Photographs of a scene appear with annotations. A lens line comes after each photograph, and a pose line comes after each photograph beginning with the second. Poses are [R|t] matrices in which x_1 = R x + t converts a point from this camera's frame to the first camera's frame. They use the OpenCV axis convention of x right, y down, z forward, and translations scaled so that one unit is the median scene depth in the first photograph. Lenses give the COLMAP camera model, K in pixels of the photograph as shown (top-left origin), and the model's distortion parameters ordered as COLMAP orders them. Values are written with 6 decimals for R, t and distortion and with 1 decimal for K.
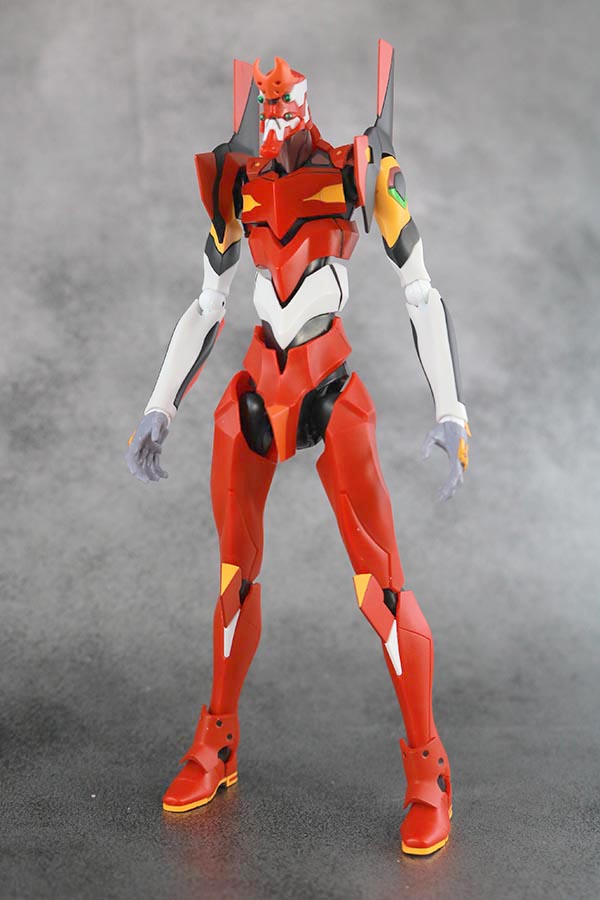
lens RADIAL K [[1304.3, 0, 300.0], [0, 1304.3, 450.0], [0, 0, 1]] dist [0.010134, 0.039593]
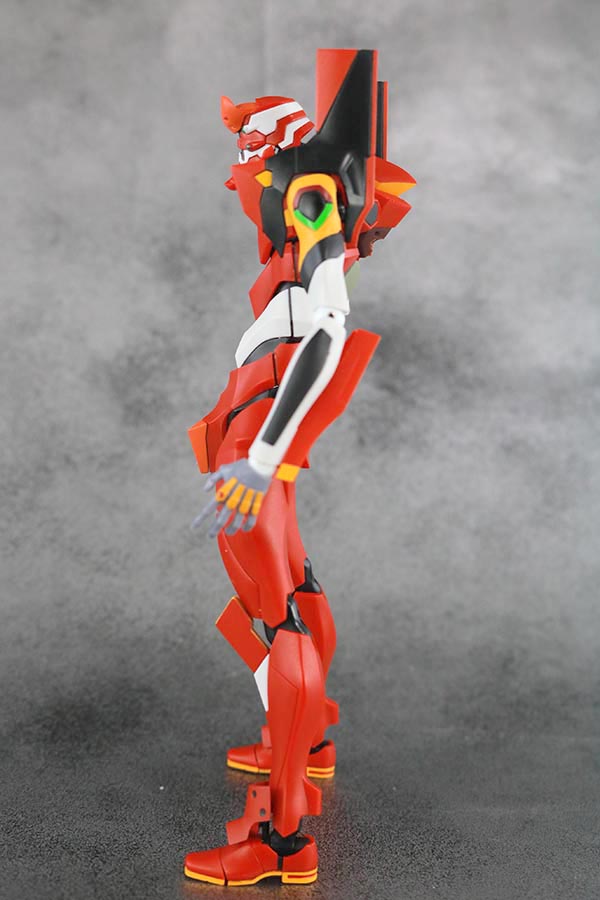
lens RADIAL K [[1304.3, 0, 300.0], [0, 1304.3, 450.0], [0, 0, 1]] dist [0.010134, 0.039593]
pose [[0.988469, 0.040925, -0.145791, 0.074399], [-0.028559, 0.995892, 0.085927, -0.079447], [0.148709, -0.080772, 0.985577, 0.002822]]
